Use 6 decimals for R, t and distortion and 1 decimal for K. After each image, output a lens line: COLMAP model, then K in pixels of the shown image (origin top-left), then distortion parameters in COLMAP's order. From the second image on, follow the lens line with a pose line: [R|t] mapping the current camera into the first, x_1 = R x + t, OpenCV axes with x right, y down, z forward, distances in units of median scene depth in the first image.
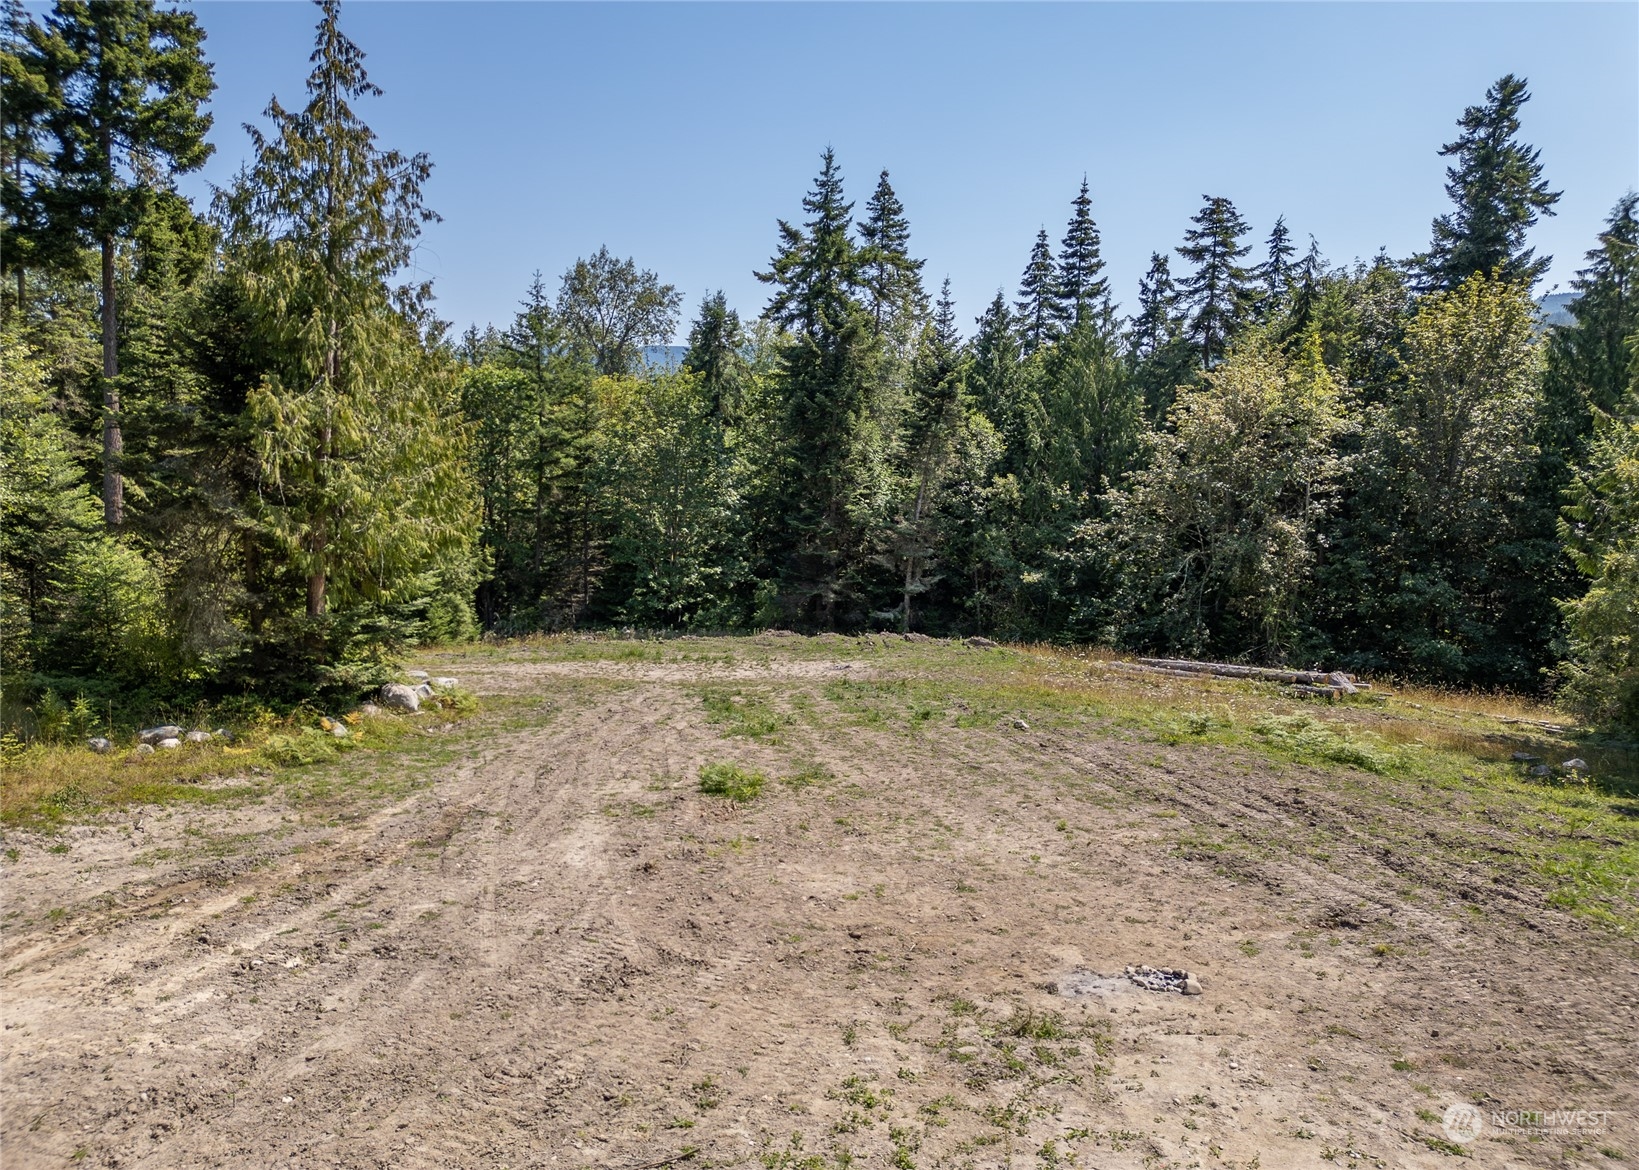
lens RADIAL K [[1150.6, 0, 813.0], [0, 1150.6, 555.7], [0, 0, 1]] dist [0.047718, -0.043991]
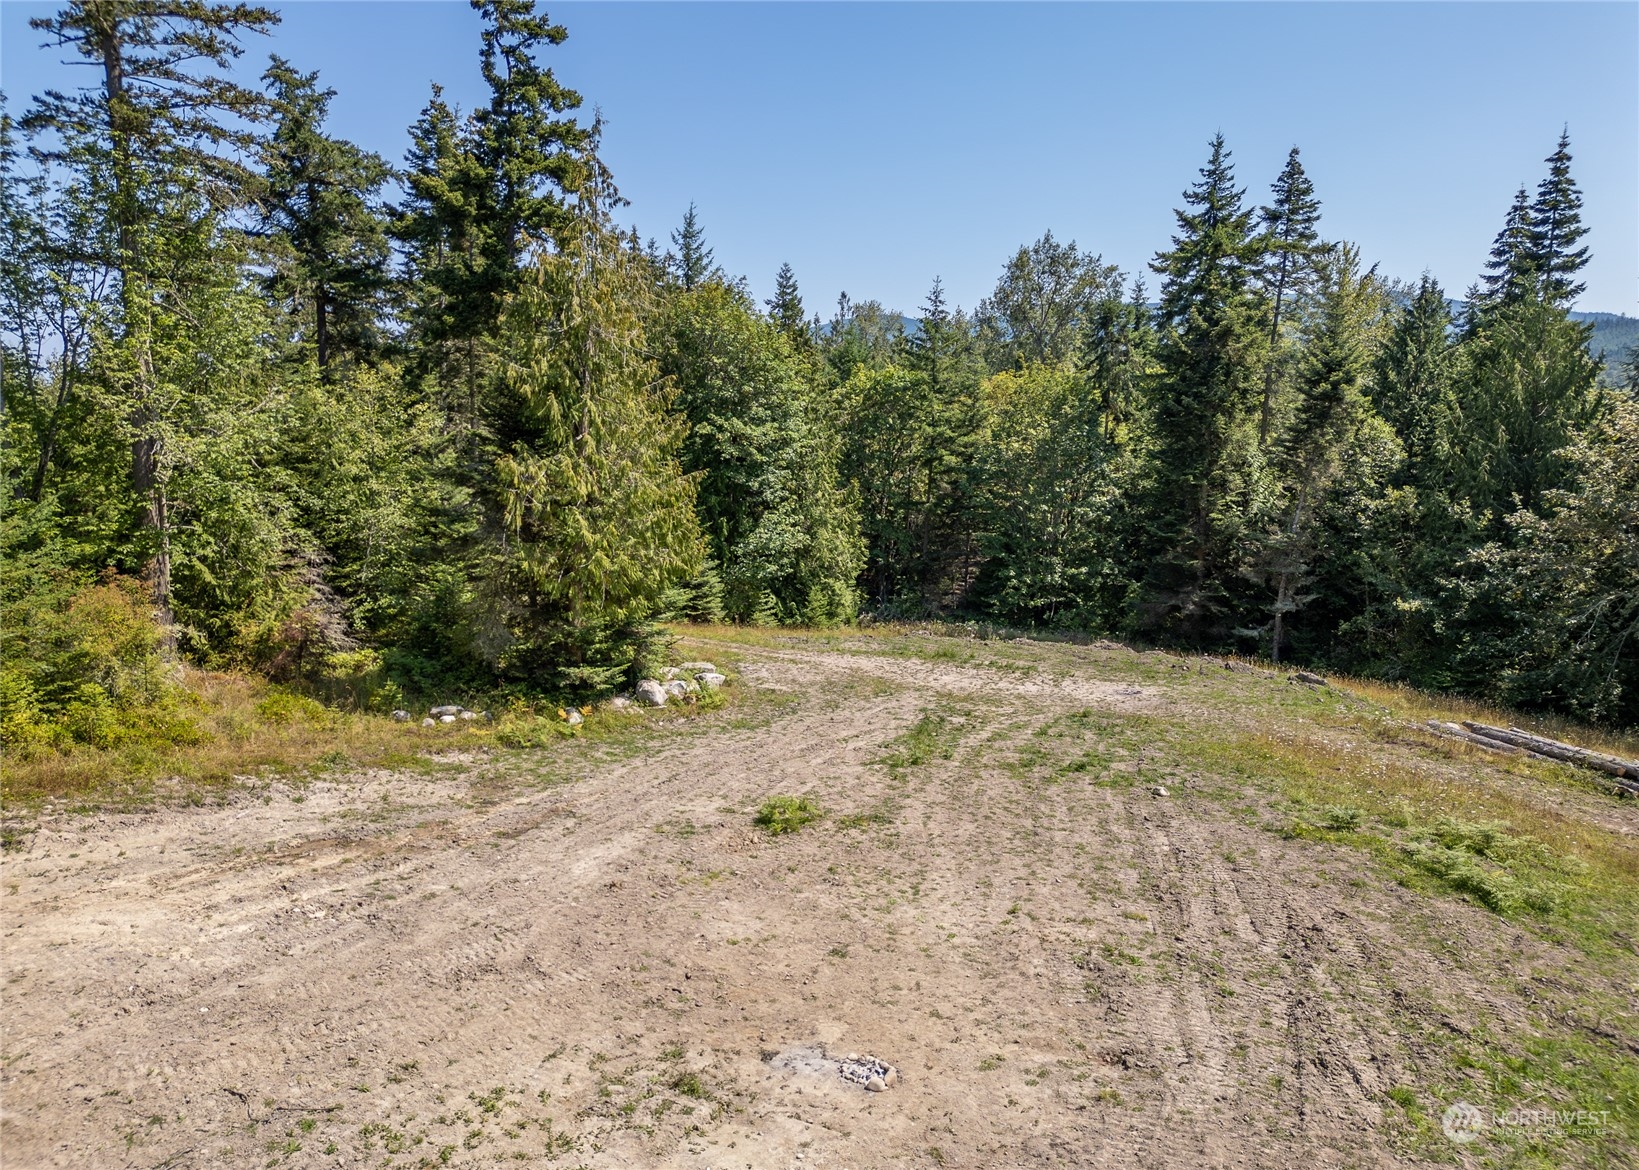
lens RADIAL K [[1150.6, 0, 813.8], [0, 1150.6, 546.0], [0, 0, 1]] dist [0.047718, -0.043991]
pose [[0.898356, 0.052521, -0.436117, 0.148095], [-0.039725, 0.998472, 0.038416, -0.039427], [0.437468, -0.017186, 0.899070, -0.005671]]
